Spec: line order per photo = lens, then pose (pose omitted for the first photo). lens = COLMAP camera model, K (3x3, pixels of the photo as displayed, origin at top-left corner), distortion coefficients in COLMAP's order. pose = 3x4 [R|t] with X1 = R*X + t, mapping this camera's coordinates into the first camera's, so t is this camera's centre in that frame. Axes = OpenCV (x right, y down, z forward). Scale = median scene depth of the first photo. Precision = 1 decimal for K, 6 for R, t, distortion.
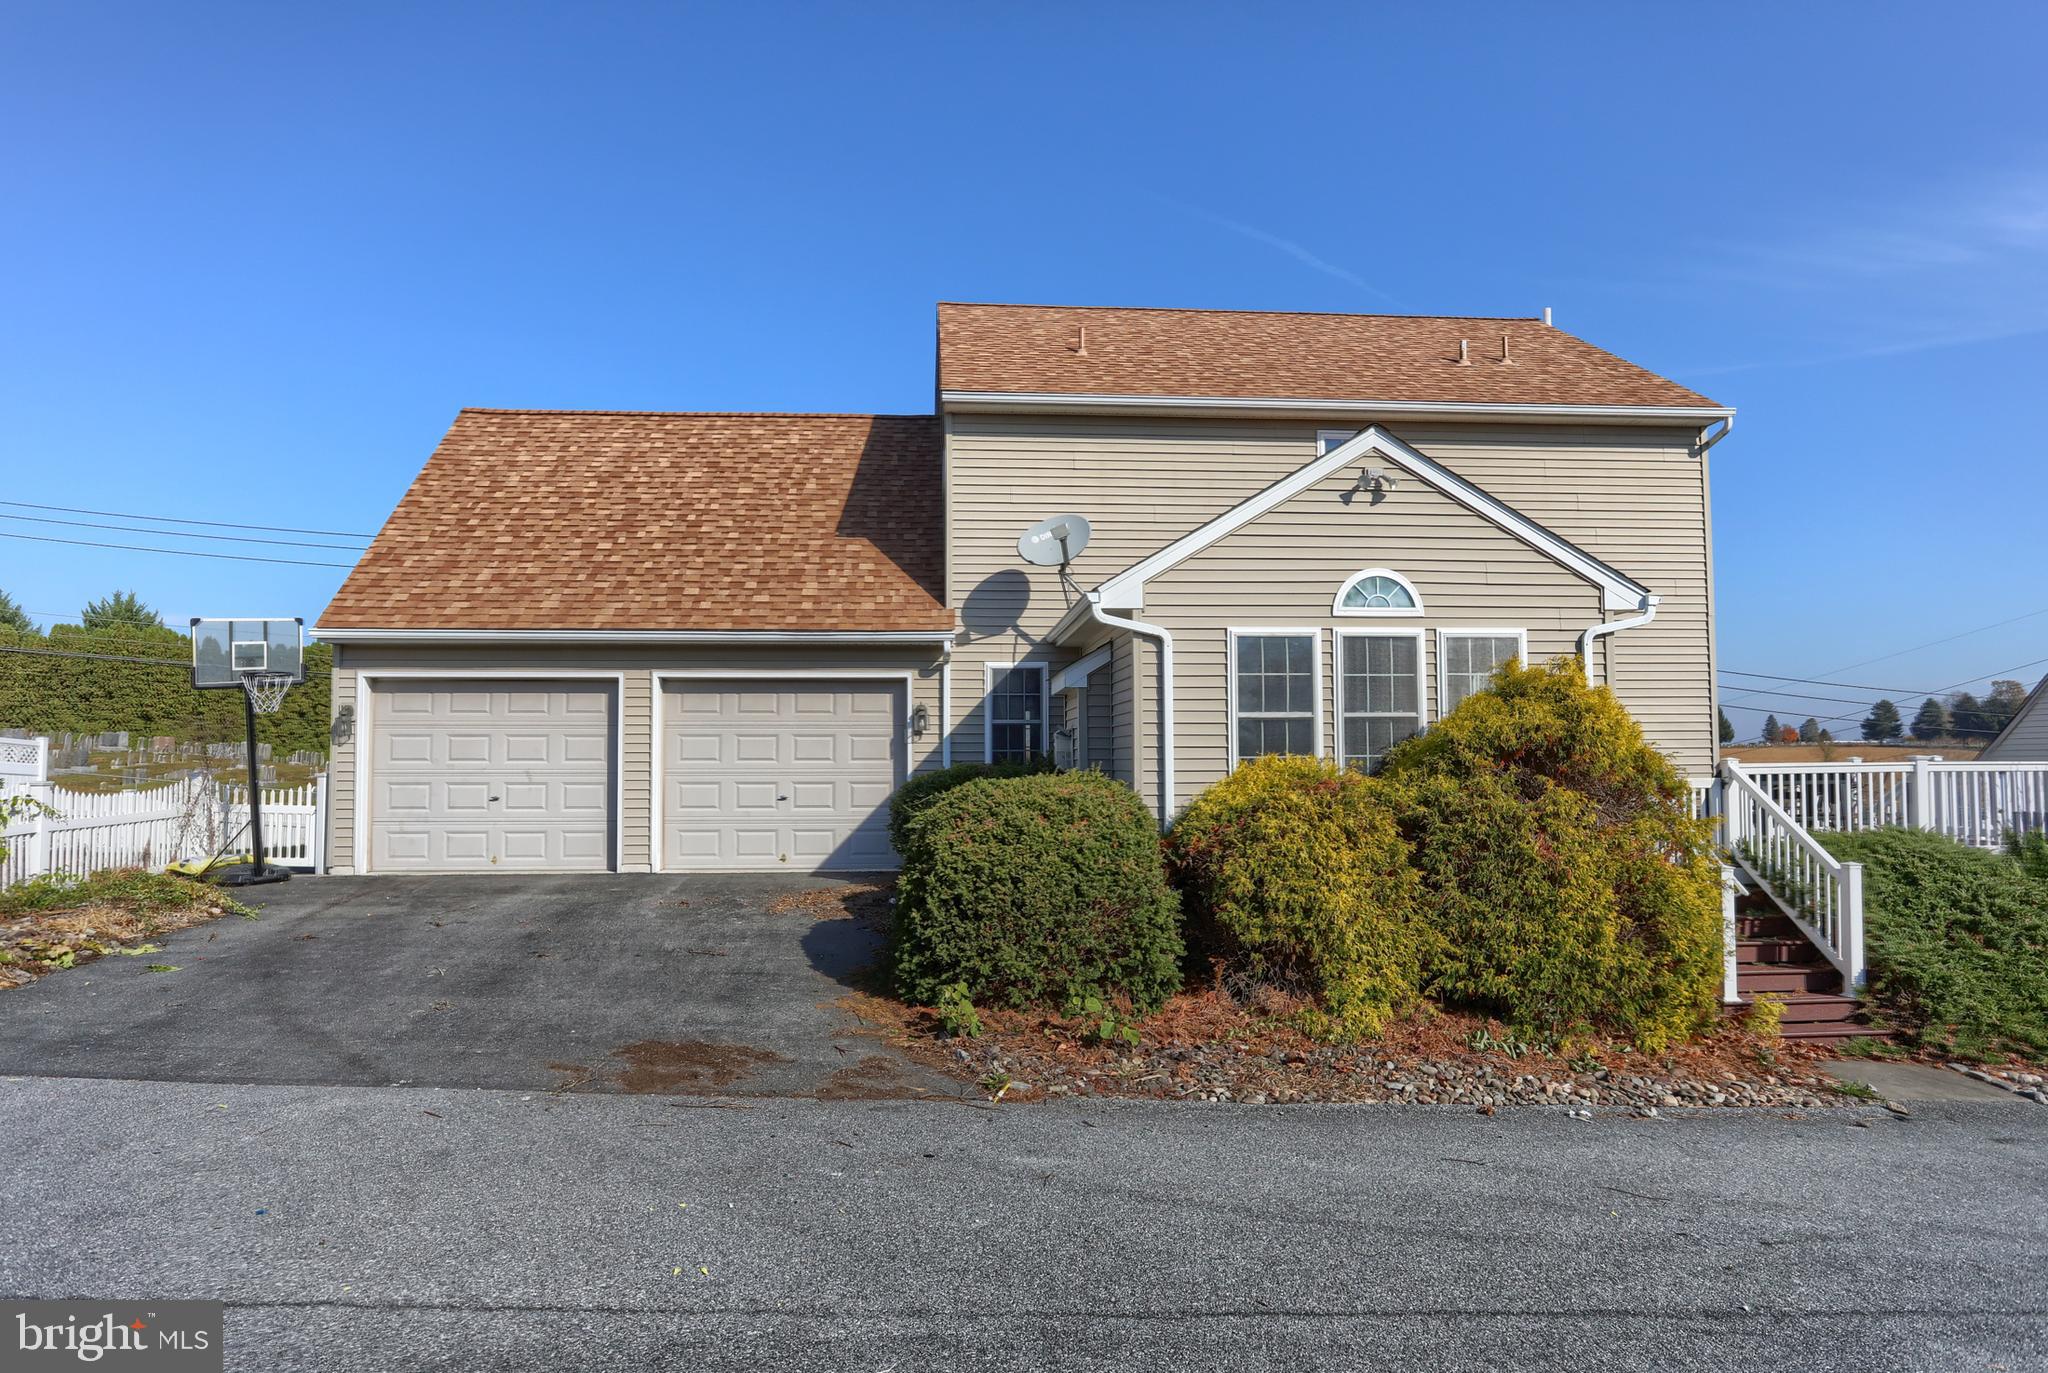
lens RADIAL K [[1268.7, 0, 1023.4], [0, 1268.7, 719.6], [0, 0, 1]] dist [-0.034735, 0.040765]
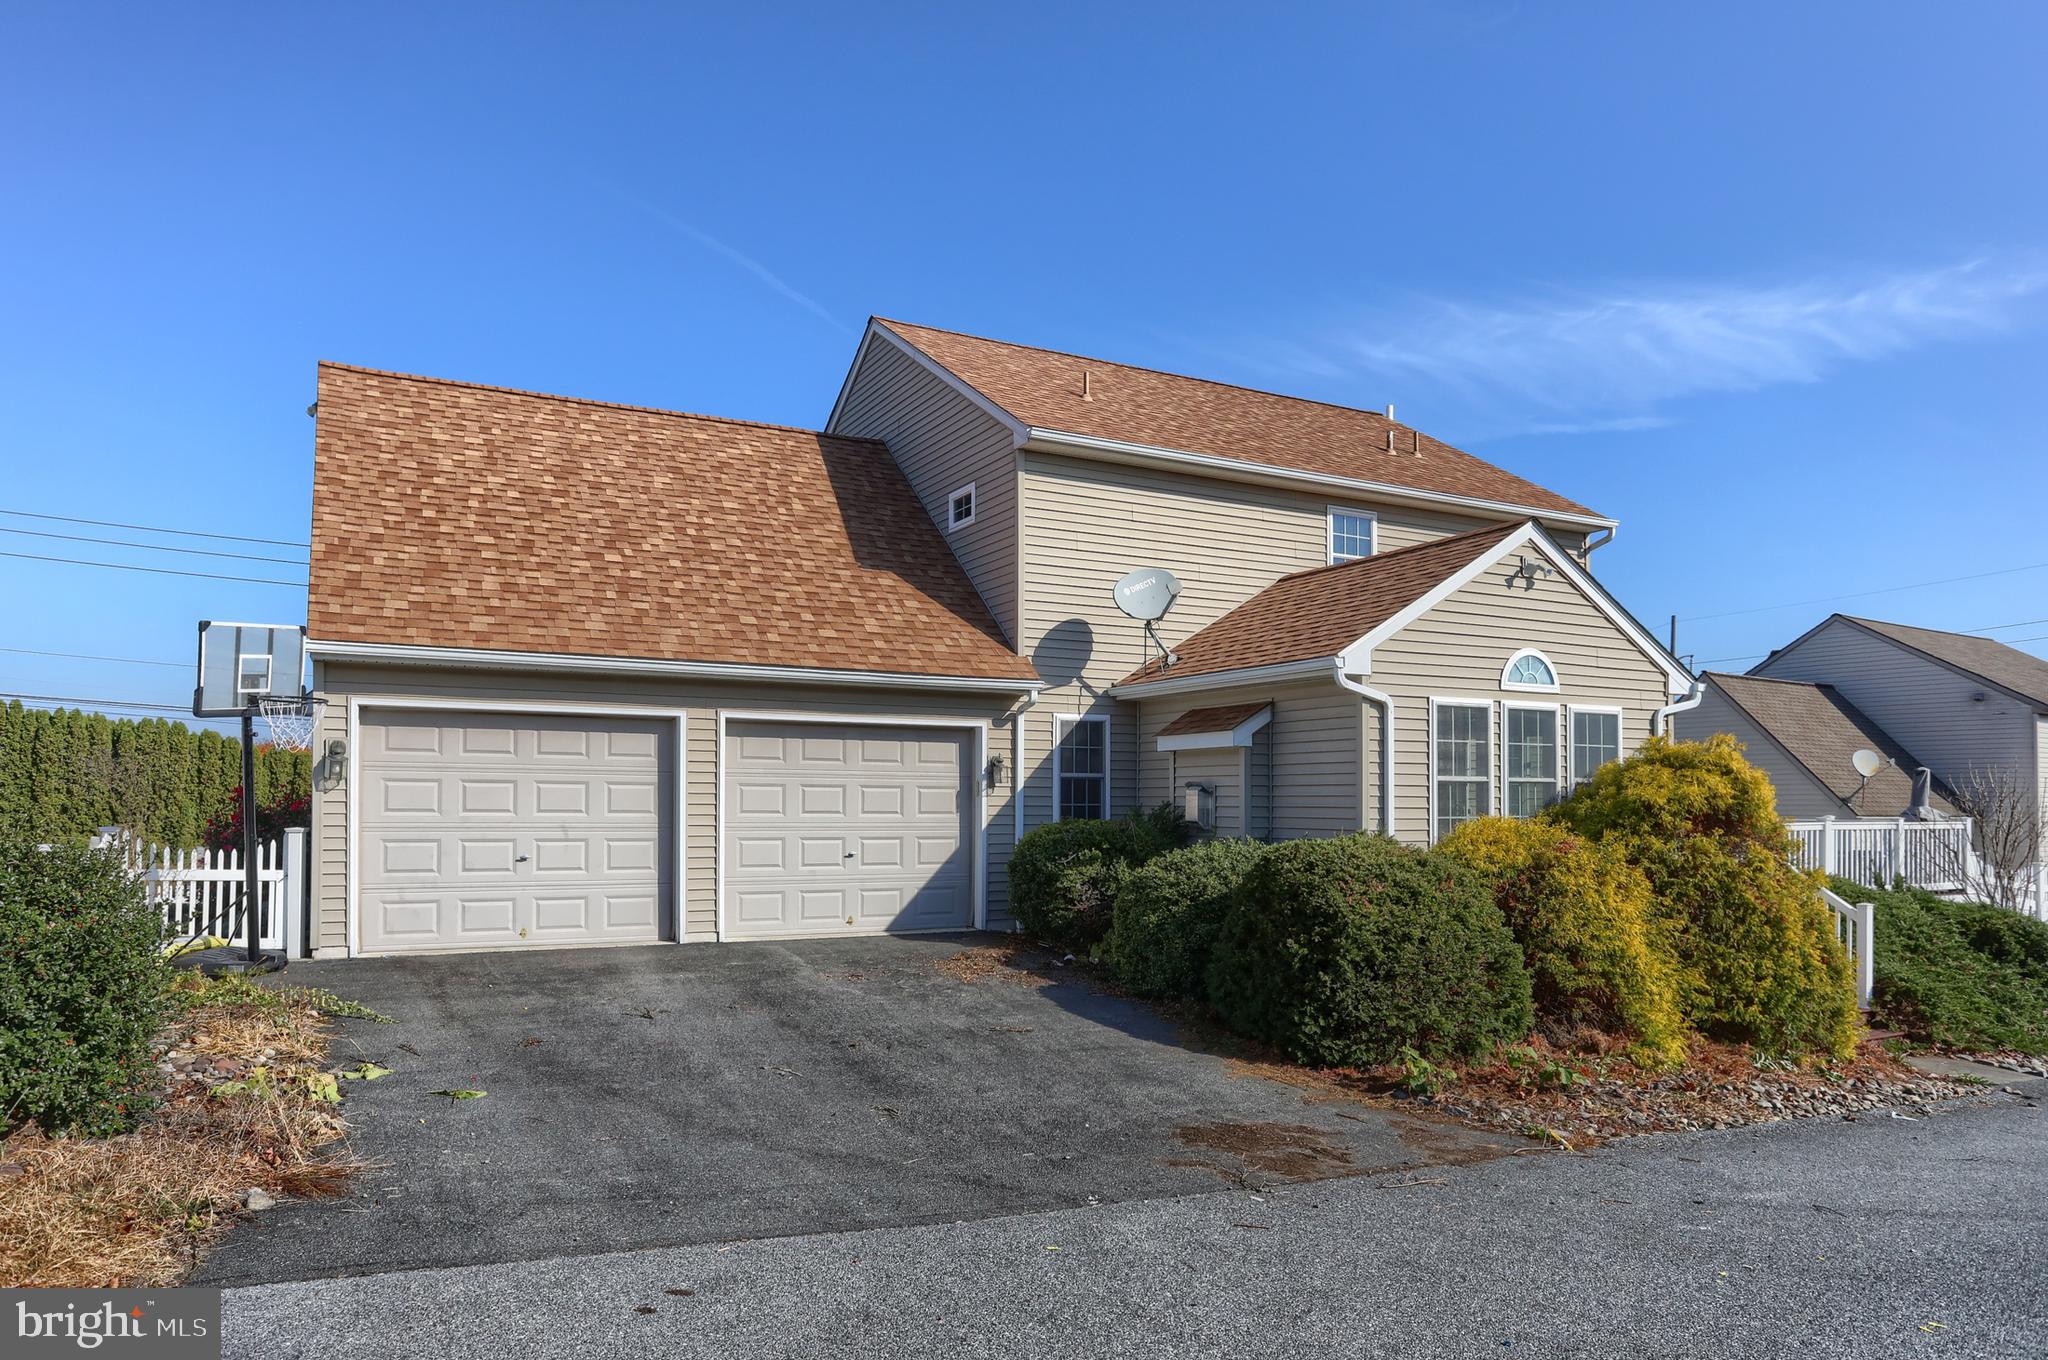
lens RADIAL K [[1302.8, 0, 1020.4], [0, 1302.8, 797.2], [0, 0, 1]] dist [-0.016420, -0.001077]
pose [[0.919039, 0.010346, 0.394032, -0.457130], [-0.022209, 0.999427, 0.025559, -0.006240], [-0.393541, -0.032241, 0.918741, 0.096498]]
